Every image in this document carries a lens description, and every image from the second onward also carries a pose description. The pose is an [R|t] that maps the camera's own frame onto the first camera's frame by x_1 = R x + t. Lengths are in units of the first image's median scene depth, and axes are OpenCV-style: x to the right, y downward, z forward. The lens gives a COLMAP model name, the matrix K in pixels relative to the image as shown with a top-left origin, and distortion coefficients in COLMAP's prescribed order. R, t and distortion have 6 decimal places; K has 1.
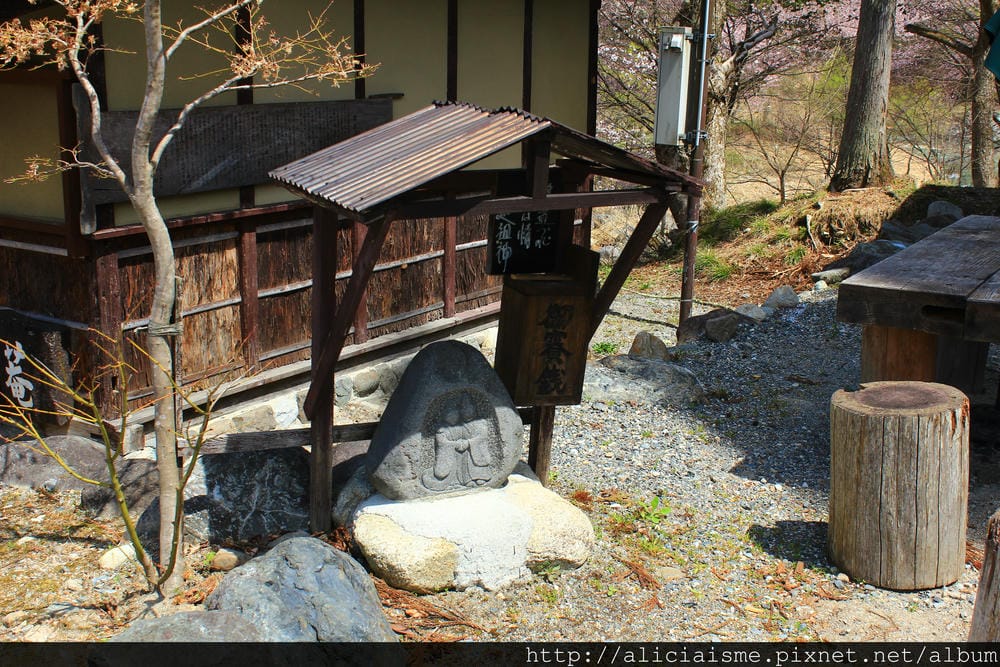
lens RADIAL K [[1266.5, 0, 500.1], [0, 1266.5, 333.4], [0, 0, 1]] dist [-0.020181, 0.000000]
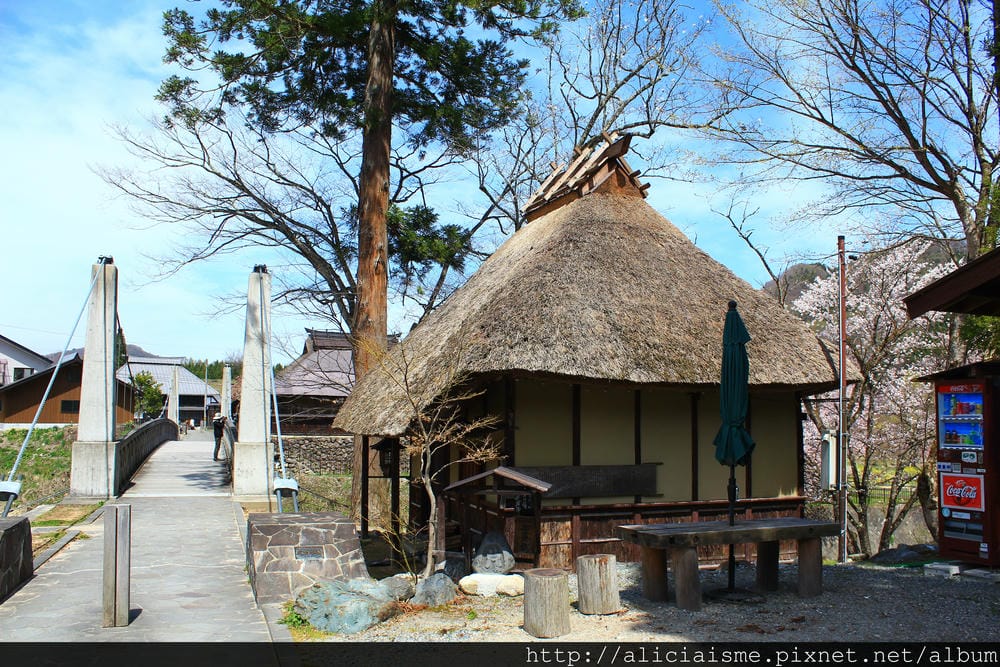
lens RADIAL K [[1266.5, 0, 500.0], [0, 1266.5, 334.2], [0, 0, 1]] dist [-0.020181, 0.000000]
pose [[0.740584, -0.043777, -0.670536, 1.459195], [-0.140944, 0.965558, -0.218705, 0.151395], [0.657016, 0.256477, 0.708907, -1.031346]]
